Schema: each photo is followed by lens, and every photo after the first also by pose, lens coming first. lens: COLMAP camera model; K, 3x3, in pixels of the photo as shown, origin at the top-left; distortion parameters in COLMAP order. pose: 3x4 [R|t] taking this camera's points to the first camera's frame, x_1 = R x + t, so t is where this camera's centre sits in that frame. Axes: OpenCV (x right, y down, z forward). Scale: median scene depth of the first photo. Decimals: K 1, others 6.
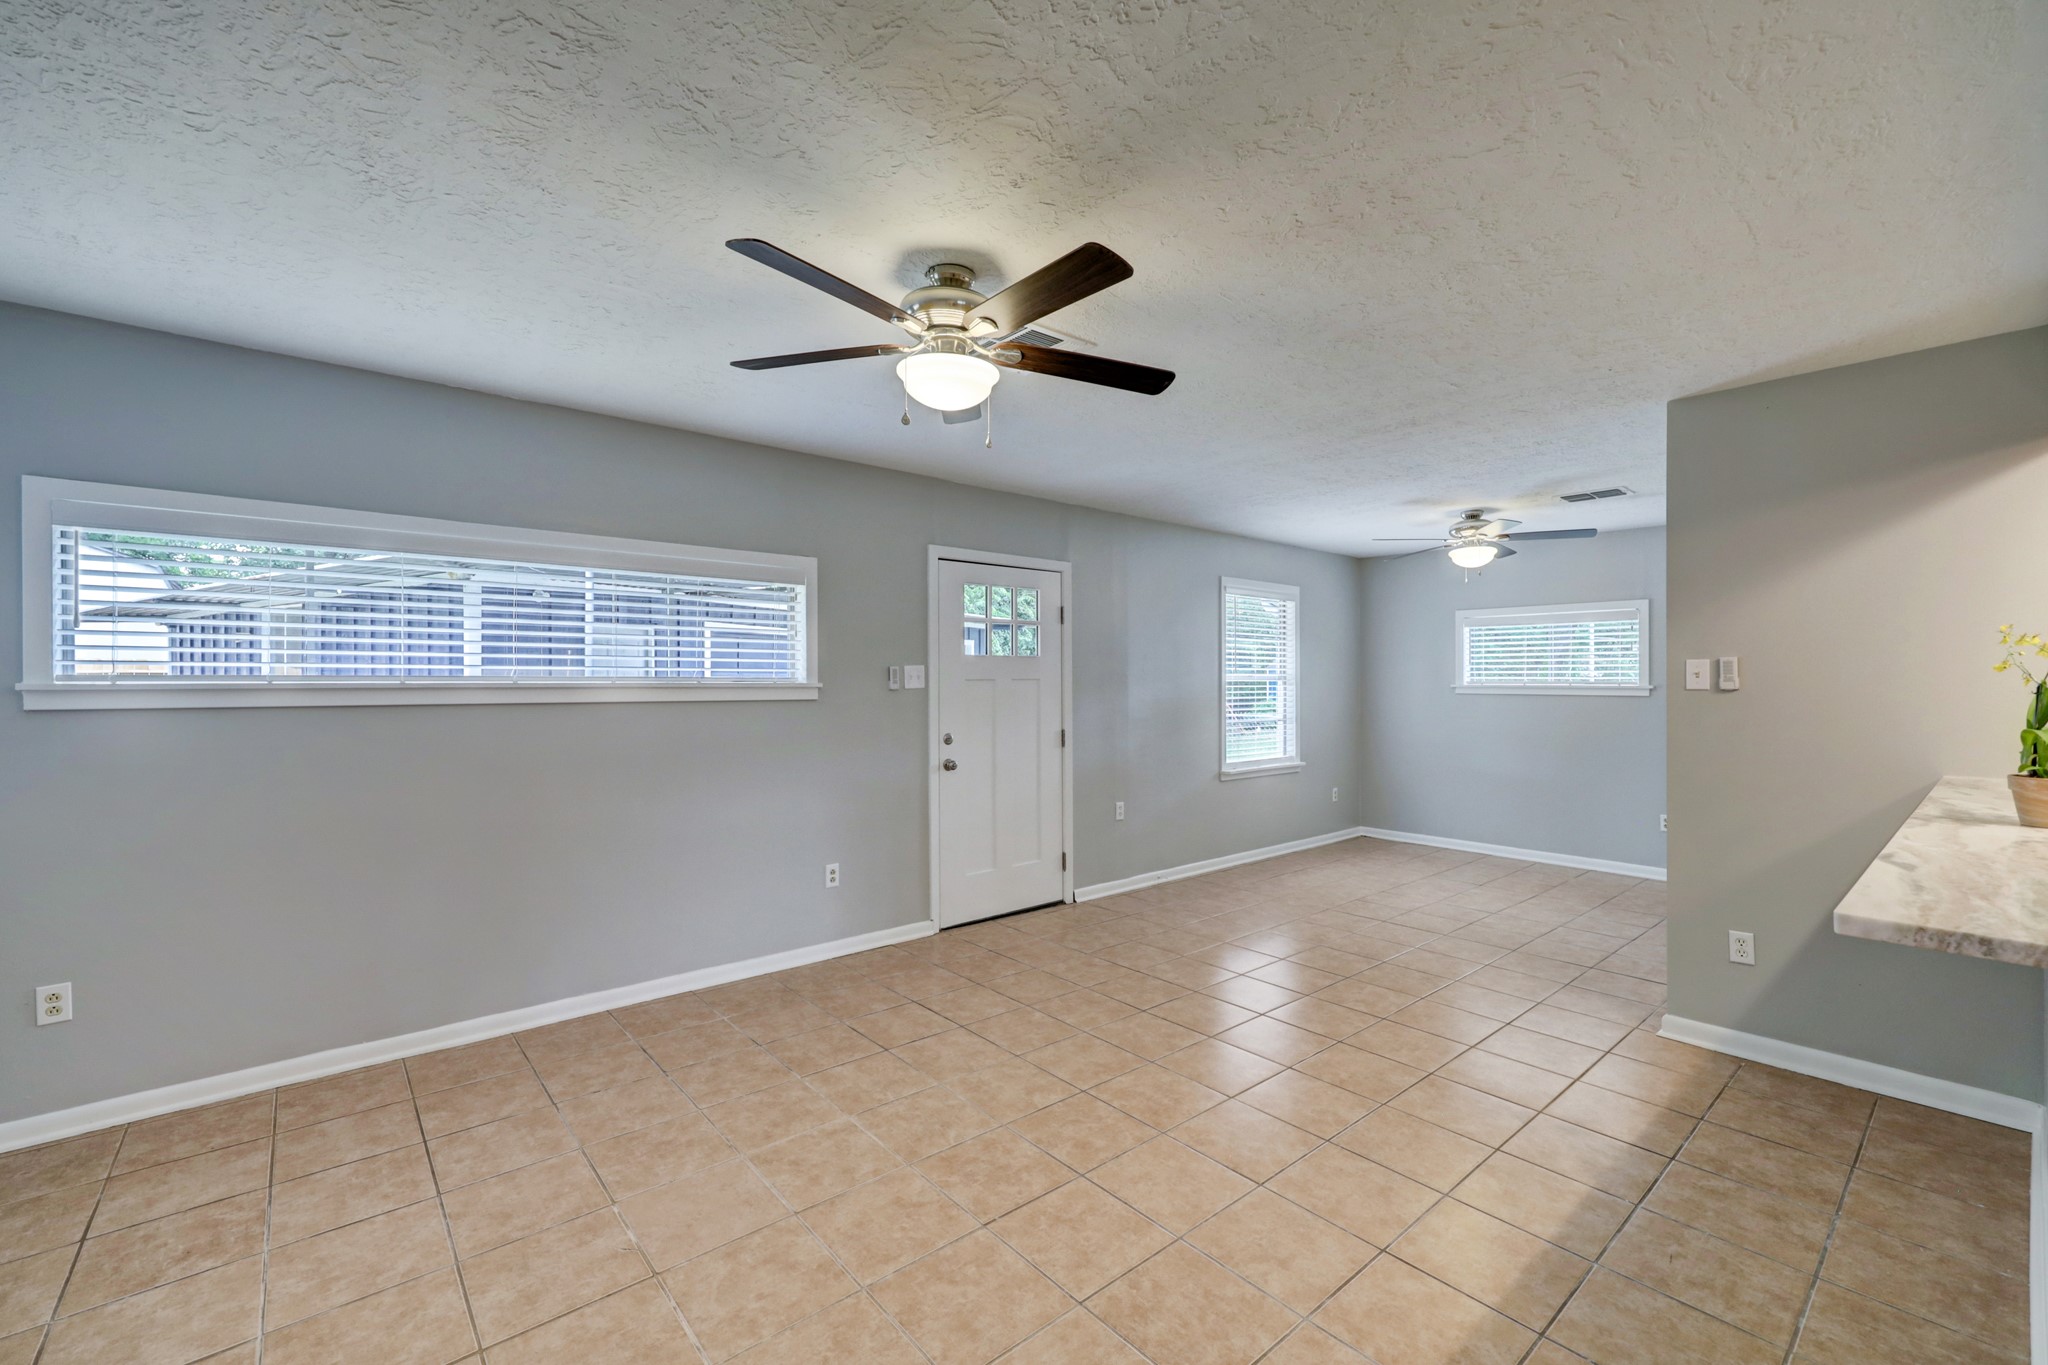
lens RADIAL K [[838.4, 0, 1013.5], [0, 838.4, 690.6], [0, 0, 1]] dist [0.000535, 0.000119]
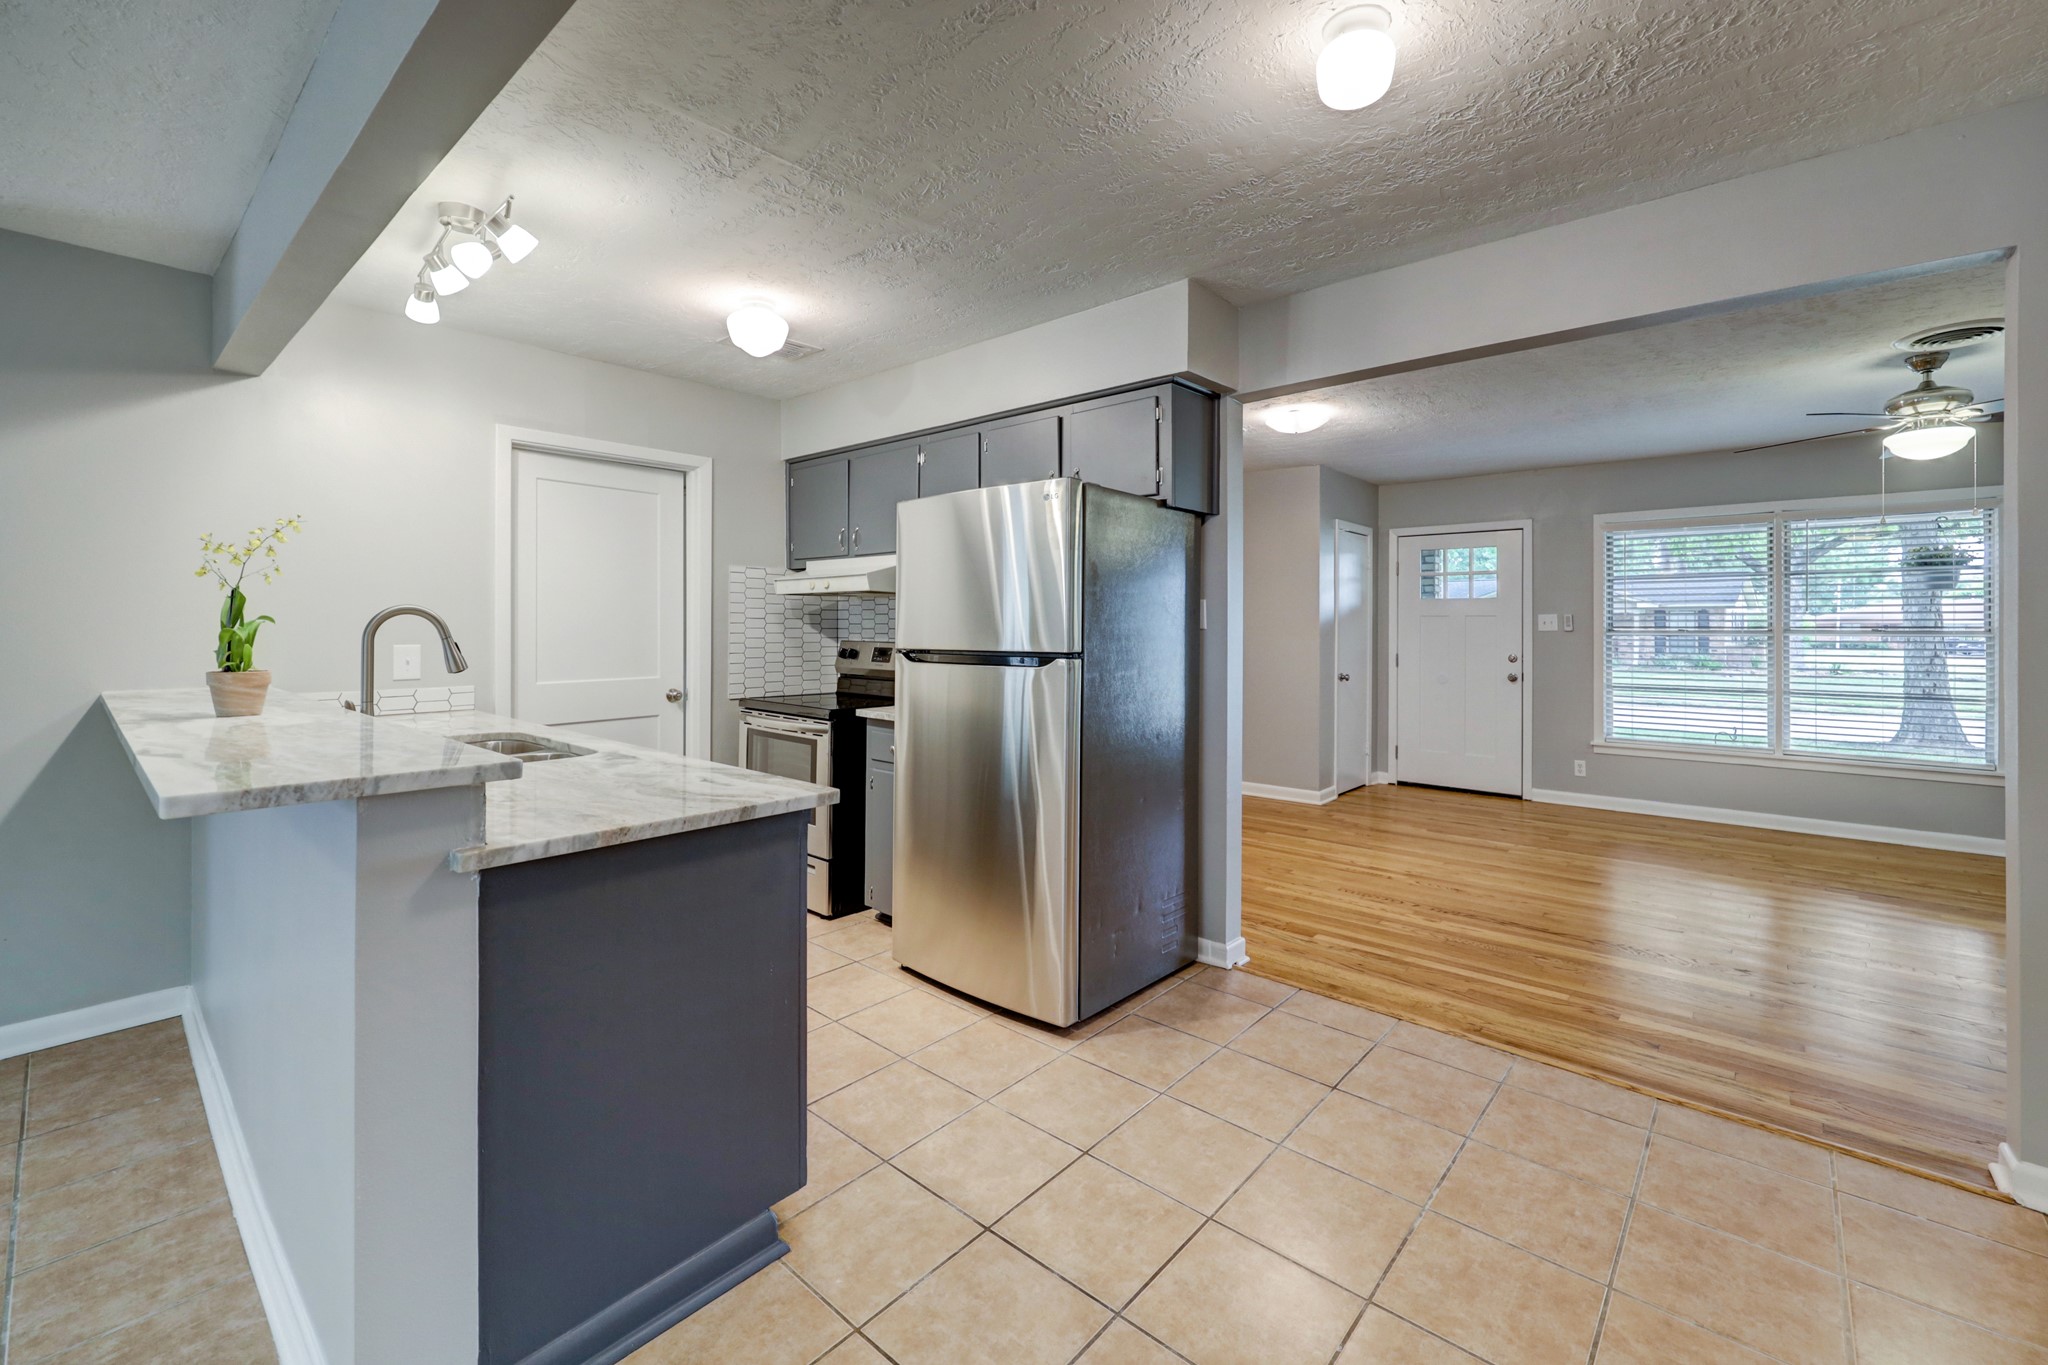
lens RADIAL K [[855.9, 0, 1040.0], [0, 855.9, 627.0], [0, 0, 1]] dist [0.003780, -0.000042]
pose [[-0.151572, -0.000684, 0.988446, -0.041536], [0.007321, 0.999972, 0.001814, 0.026005], [-0.988419, 0.007511, -0.151563, 0.056122]]
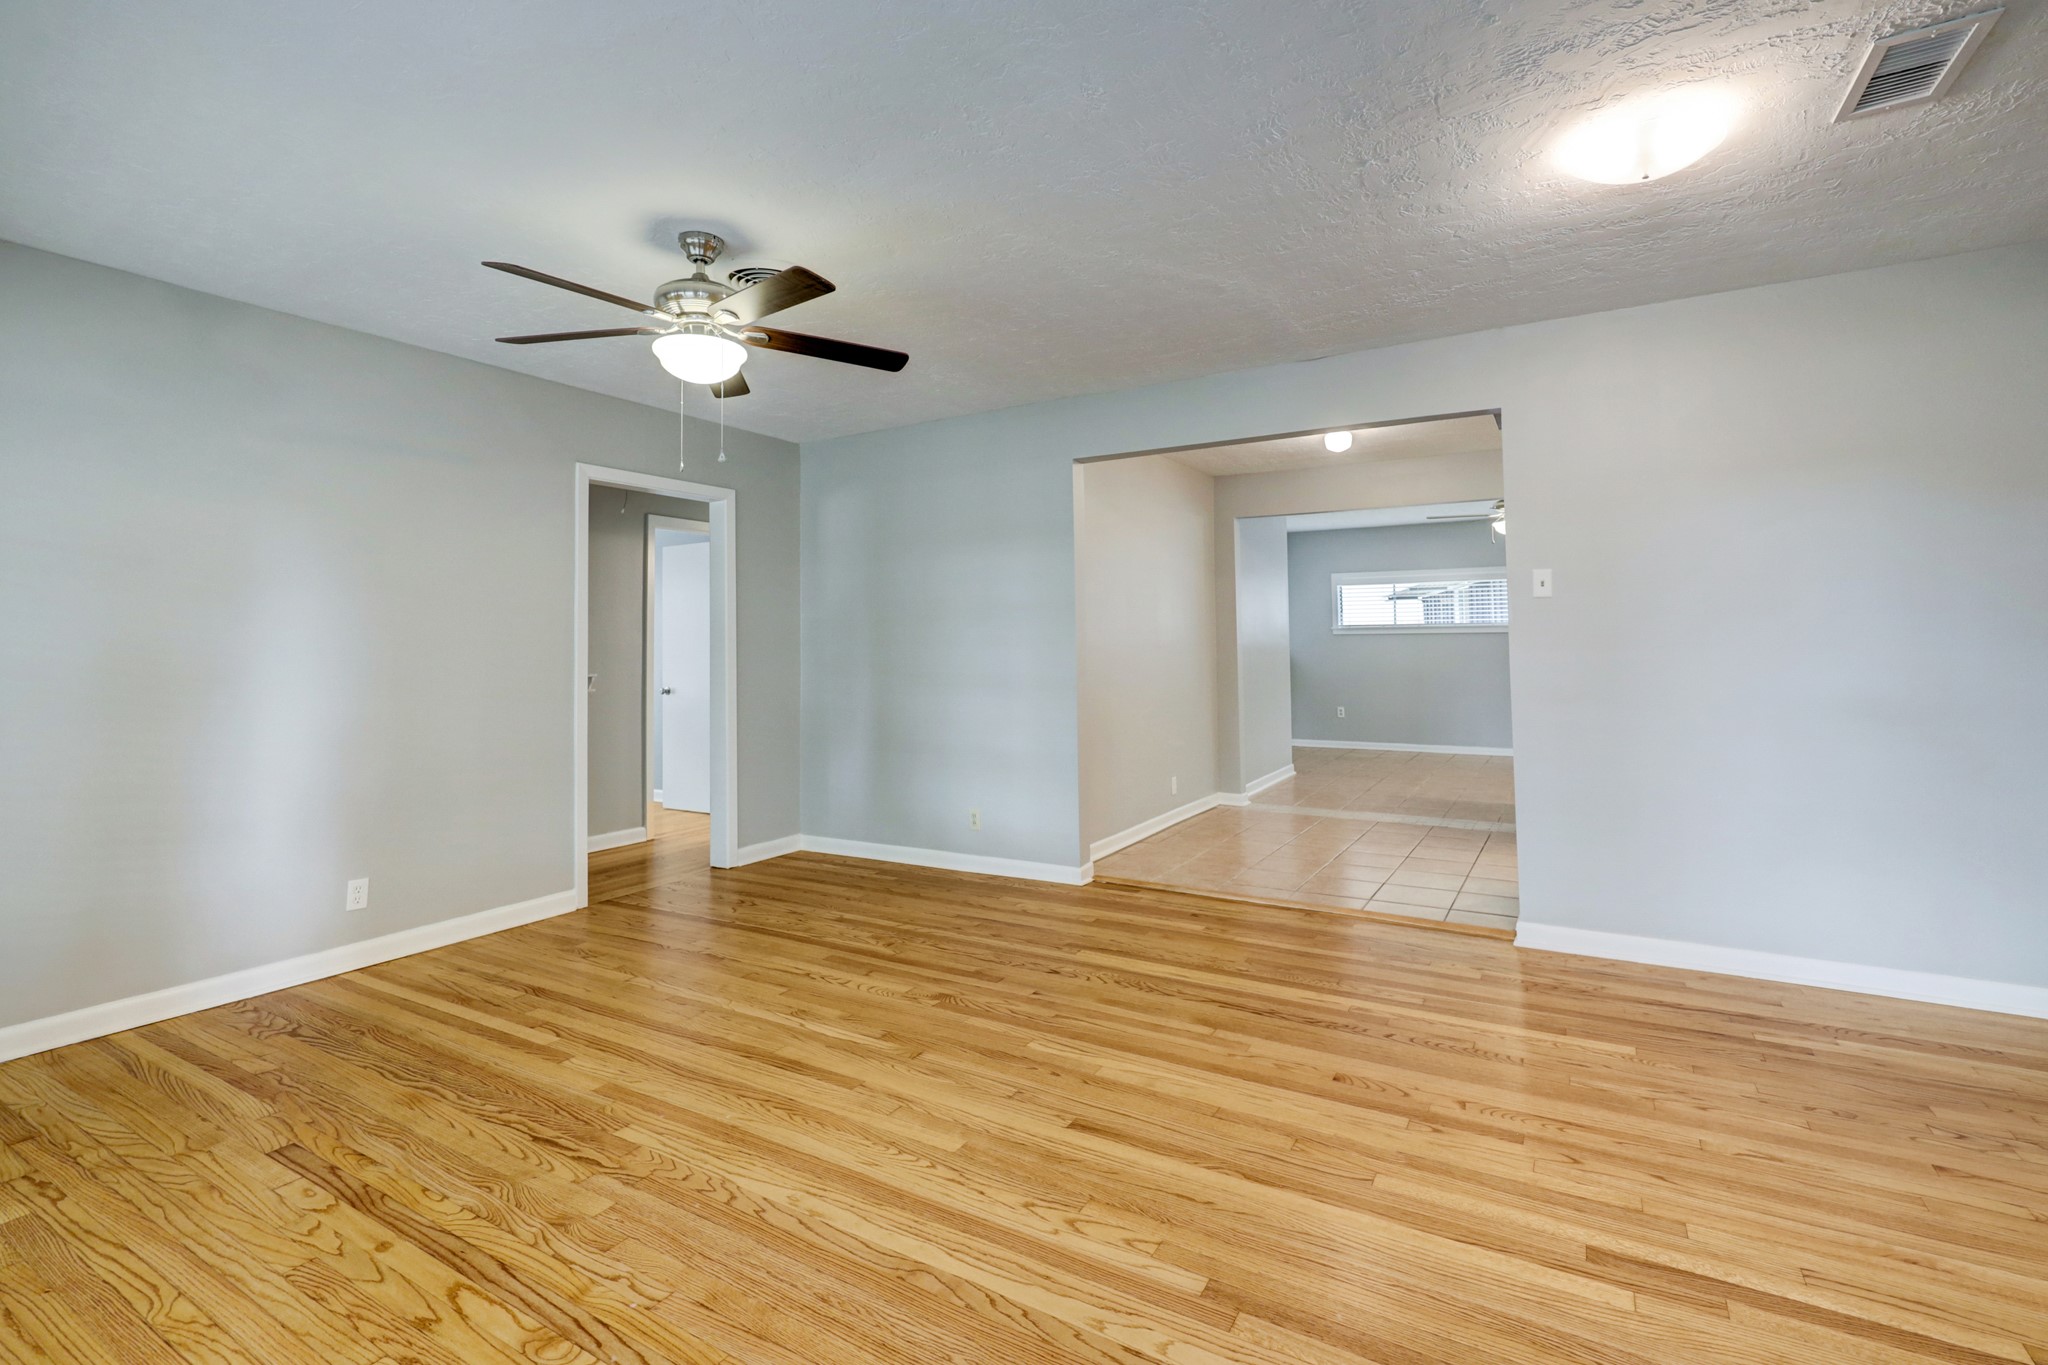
lens RADIAL K [[937.4, 0, 1044.4], [0, 937.4, 638.5], [0, 0, 1]] dist [0.018904, -0.000158]
pose [[0.330009, -0.012759, -0.943892, 1.924241], [0.001133, 0.999913, -0.013120, 0.069884], [0.943977, 0.003260, 0.329995, -1.330412]]
